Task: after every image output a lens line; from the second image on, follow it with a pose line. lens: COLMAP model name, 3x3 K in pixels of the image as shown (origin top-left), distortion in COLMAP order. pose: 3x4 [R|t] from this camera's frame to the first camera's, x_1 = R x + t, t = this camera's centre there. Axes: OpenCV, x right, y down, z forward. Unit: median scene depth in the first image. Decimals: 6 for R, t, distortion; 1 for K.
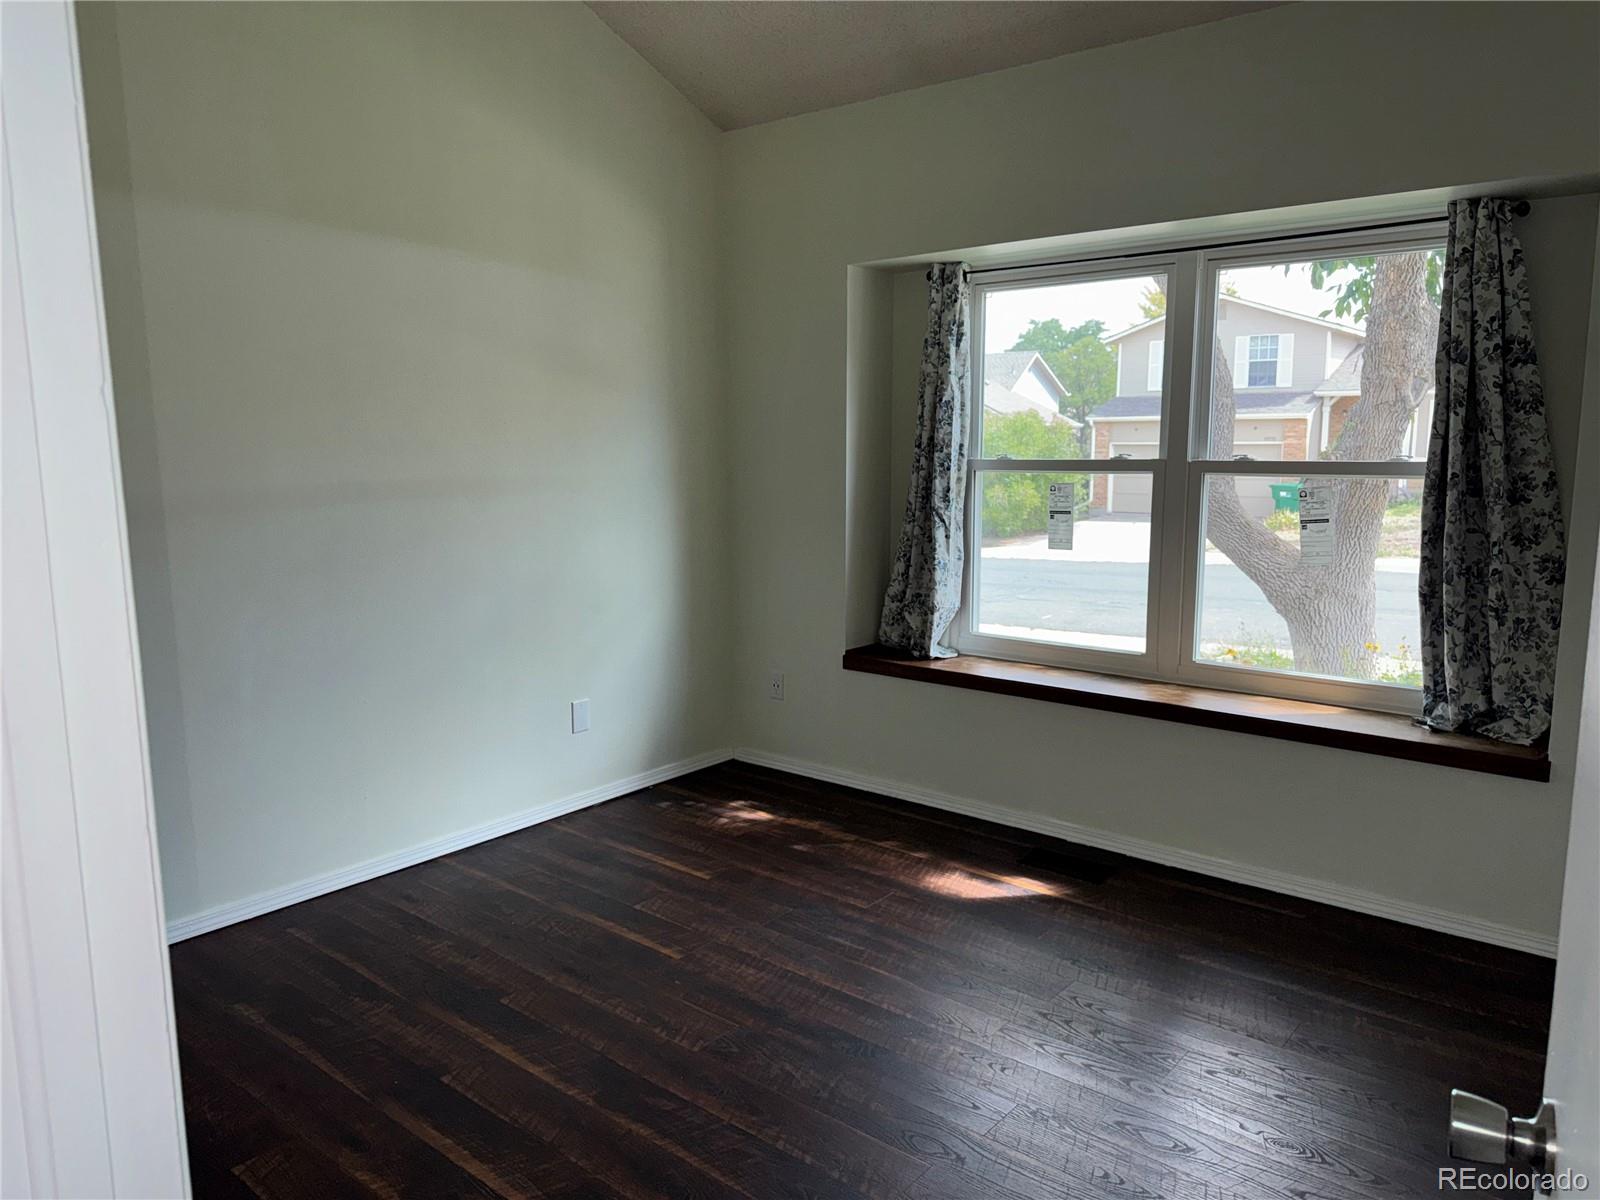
lens RADIAL K [[1124.4, 0, 800.3], [0, 1124.4, 608.7], [0, 0, 1]] dist [0.119780, -0.175802]
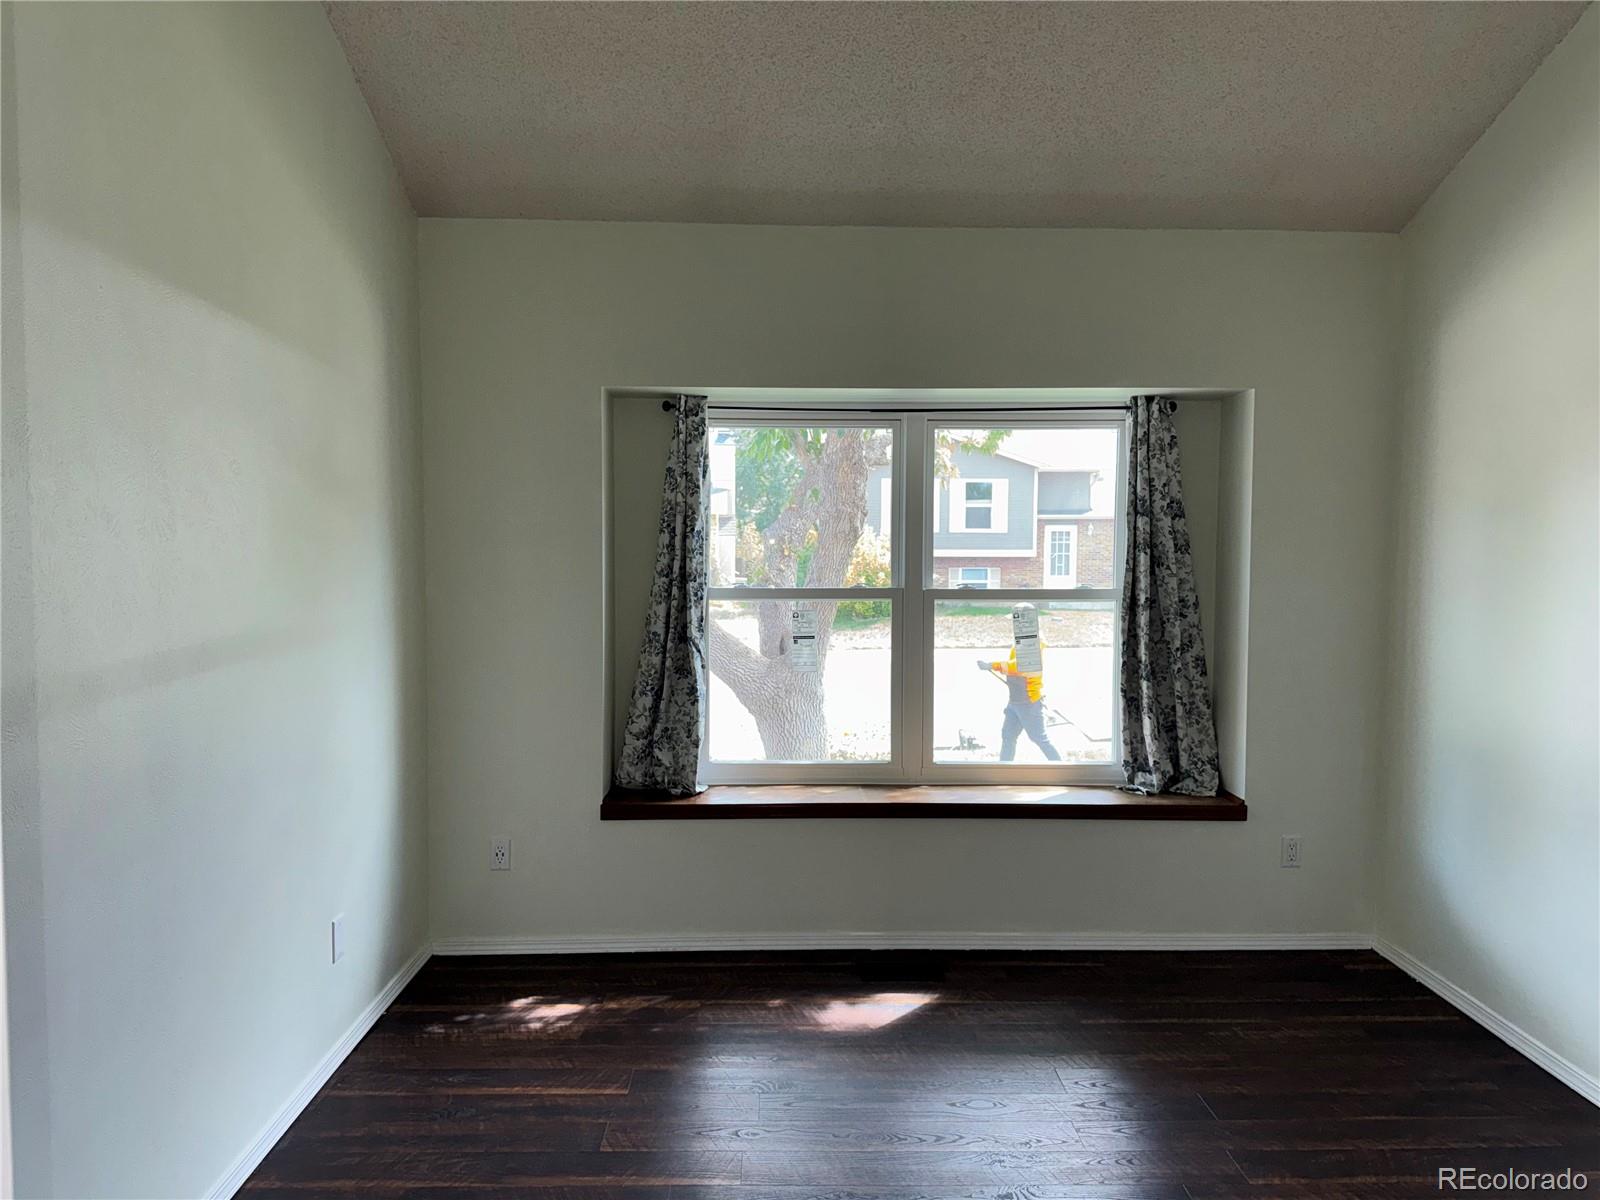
lens RADIAL K [[1124.4, 0, 800.3], [0, 1124.4, 608.7], [0, 0, 1]] dist [0.119780, -0.175802]
pose [[0.756991, -0.031557, 0.652663, -0.482926], [0.092042, 0.994024, -0.058692, -0.052987], [-0.646910, 0.104501, 0.755372, 0.216394]]
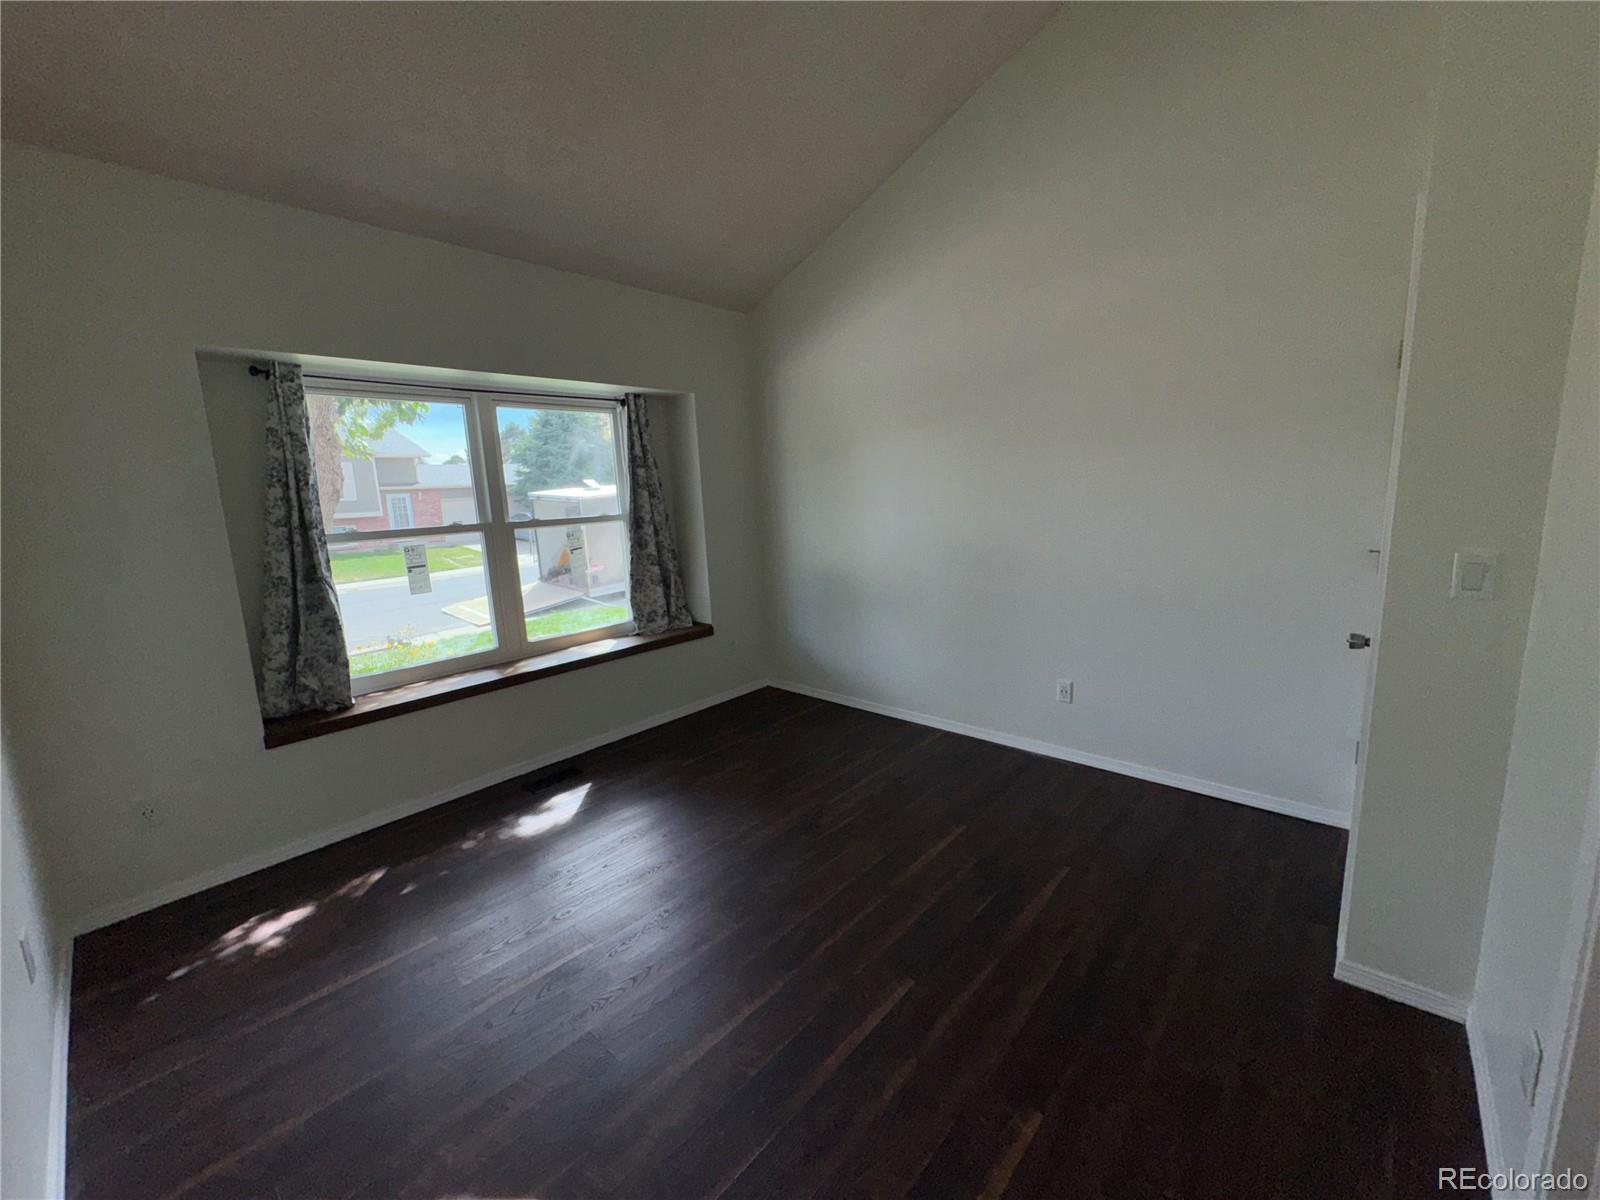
lens RADIAL K [[642.4, 0, 806.1], [0, 642.4, 593.9], [0, 0, 1]] dist [-0.000077, -0.000173]
pose [[0.039638, -0.159504, 0.986401, -0.545006], [0.195392, 0.969356, 0.148896, -0.081037], [-0.979924, 0.186833, 0.069589, 0.522002]]
